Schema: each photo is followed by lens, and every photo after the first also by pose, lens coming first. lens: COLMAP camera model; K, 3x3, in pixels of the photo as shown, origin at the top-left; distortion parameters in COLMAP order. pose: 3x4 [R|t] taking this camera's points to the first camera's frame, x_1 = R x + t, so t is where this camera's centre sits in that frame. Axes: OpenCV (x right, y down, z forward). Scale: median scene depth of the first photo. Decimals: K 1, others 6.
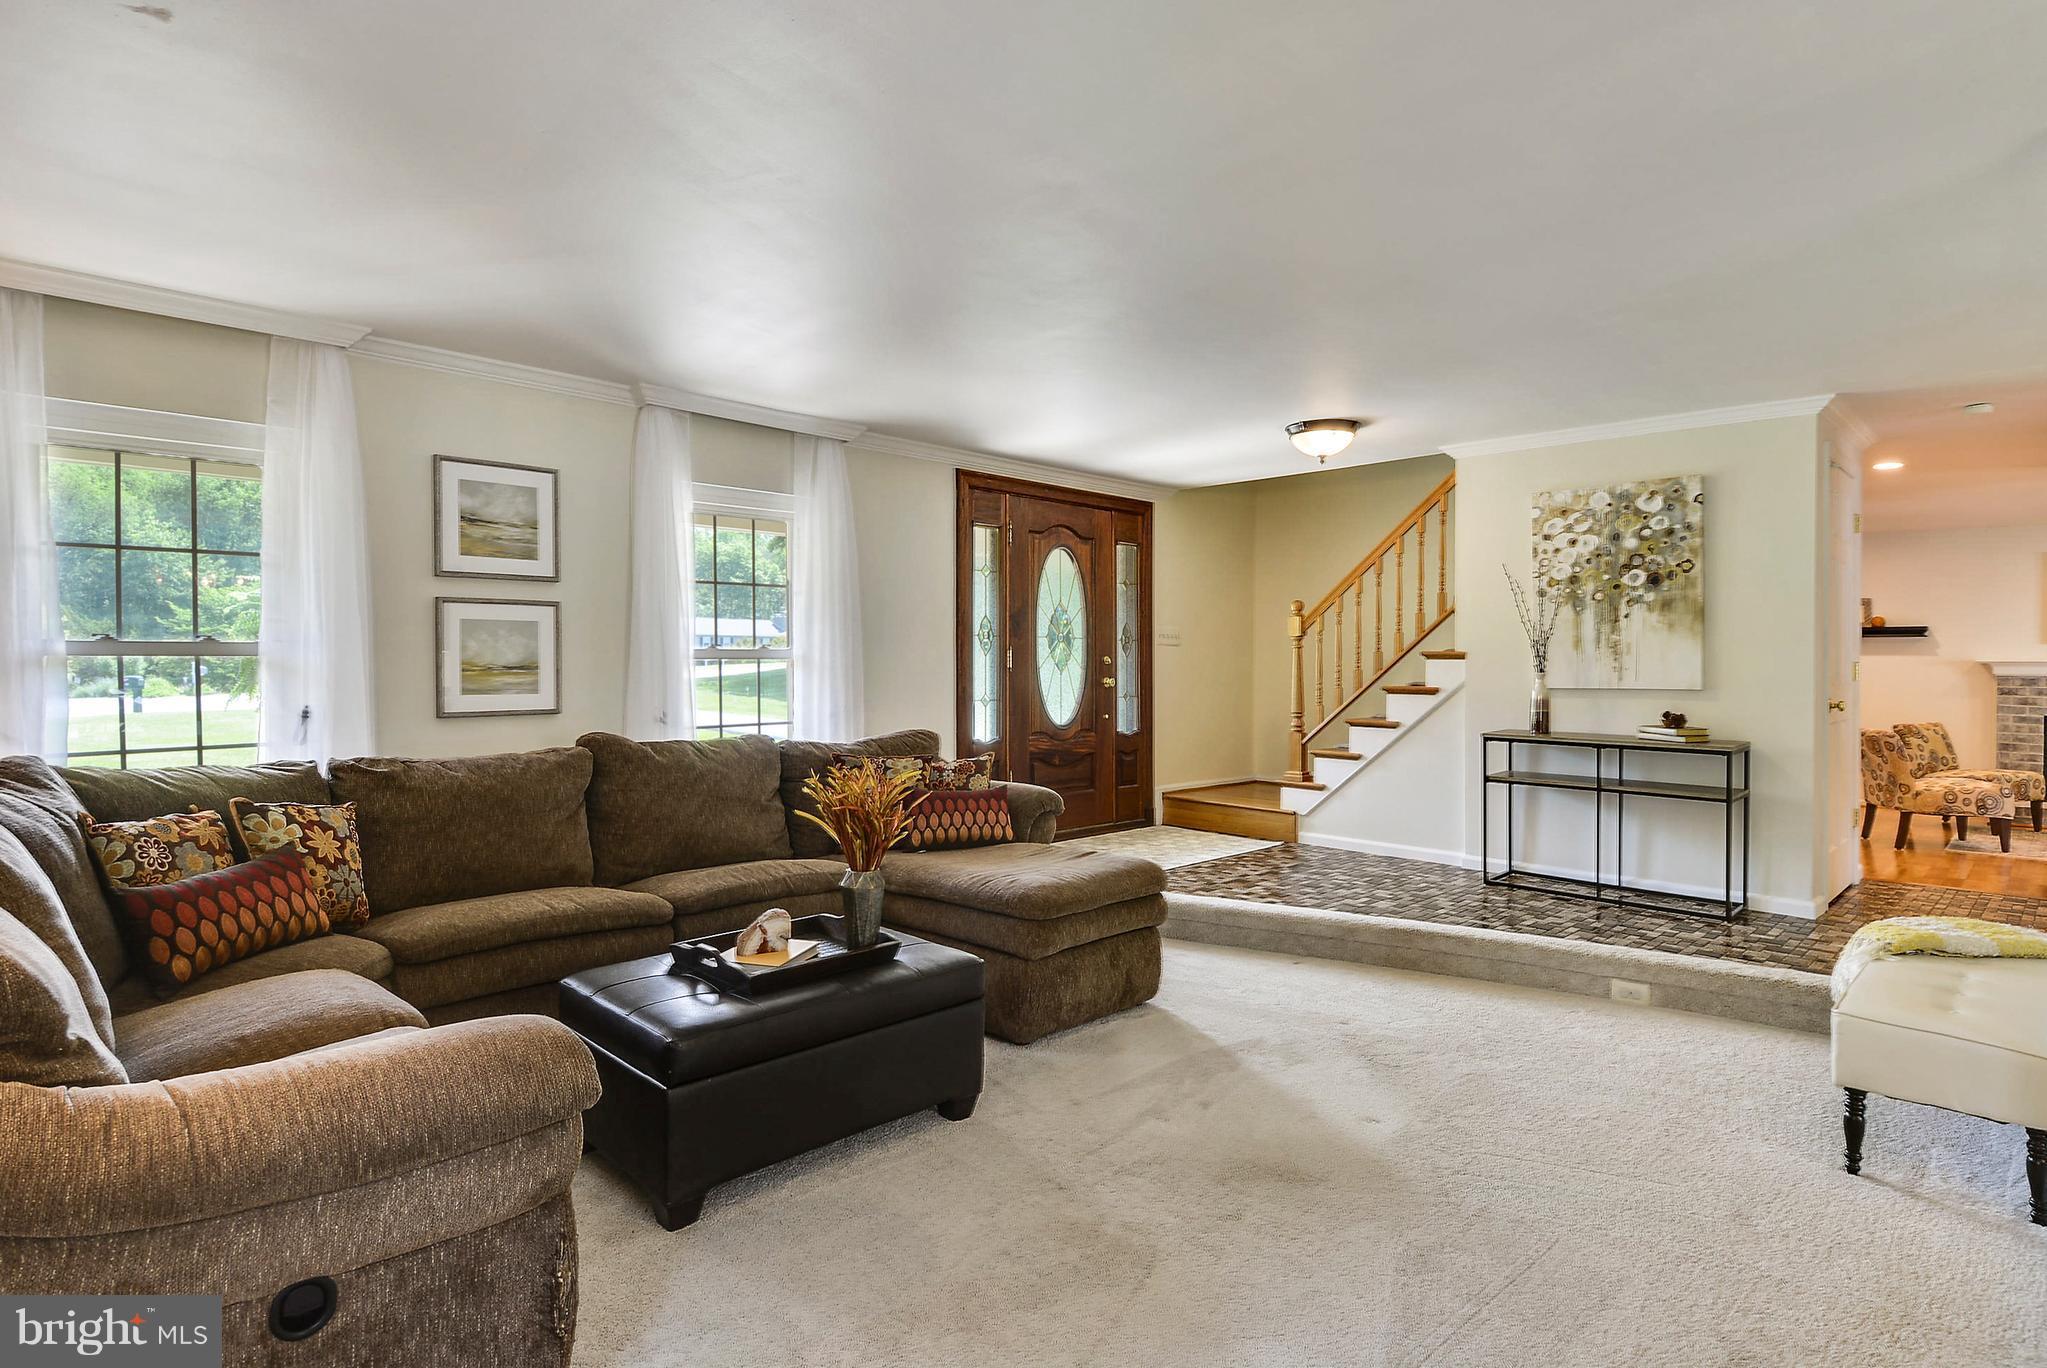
lens RADIAL K [[1081.2, 0, 1035.9], [0, 1081.2, 682.4], [0, 0, 1]] dist [0.015675, -0.013911]
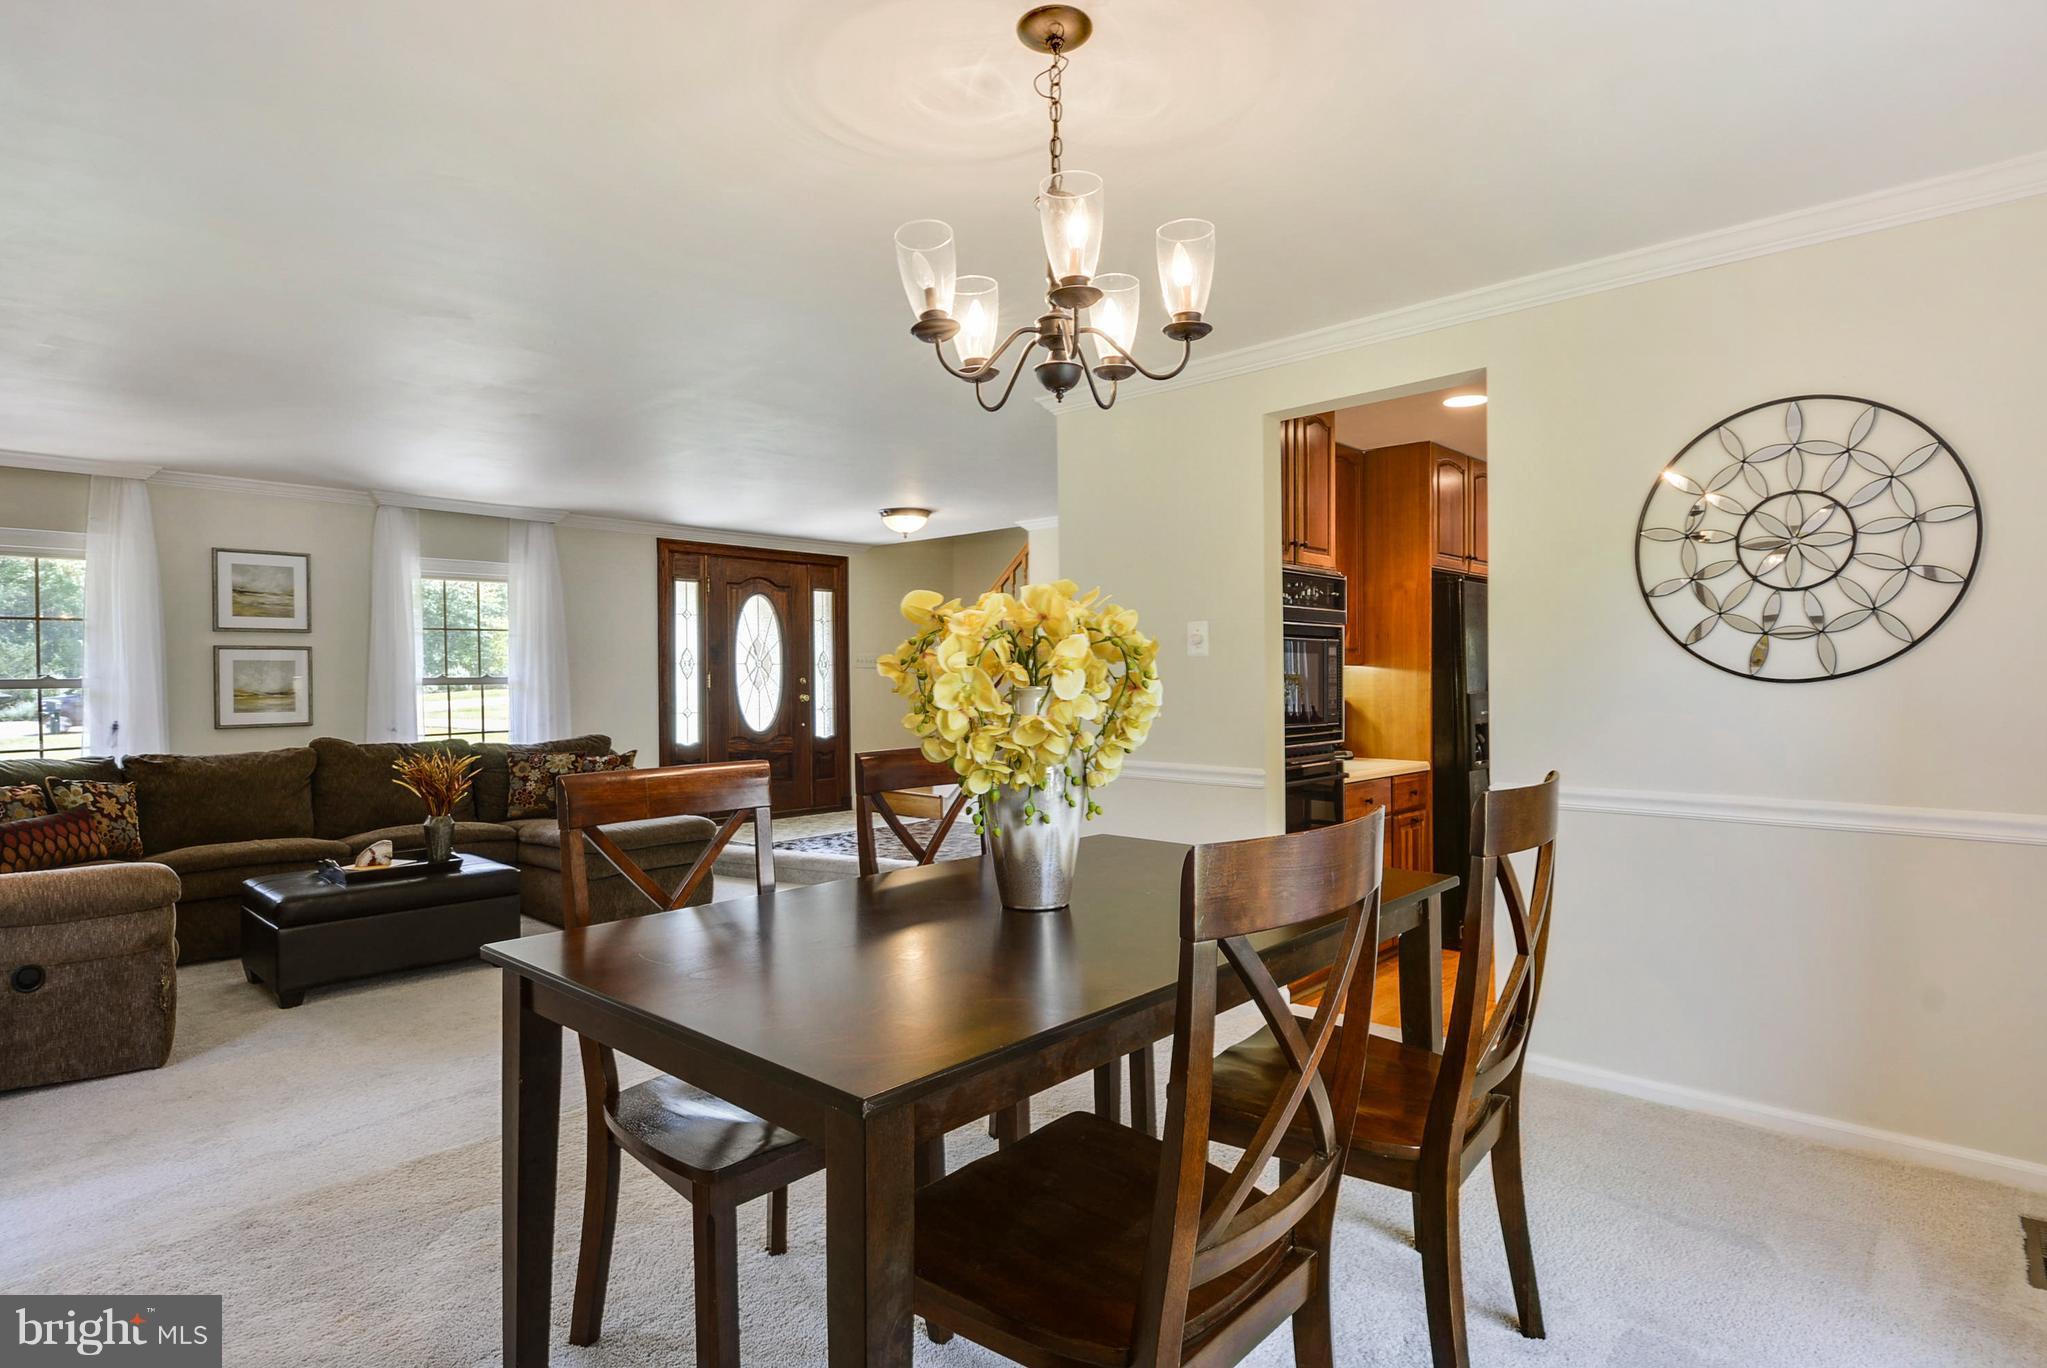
lens RADIAL K [[1081.2, 0, 1037.7], [0, 1081.2, 682.8], [0, 0, 1]] dist [0.015675, -0.013911]
pose [[0.999218, -0.009895, 0.038281, 0.489263], [0.010362, 0.999874, -0.012031, 0.000011], [-0.038157, 0.012418, 0.999195, -0.490719]]
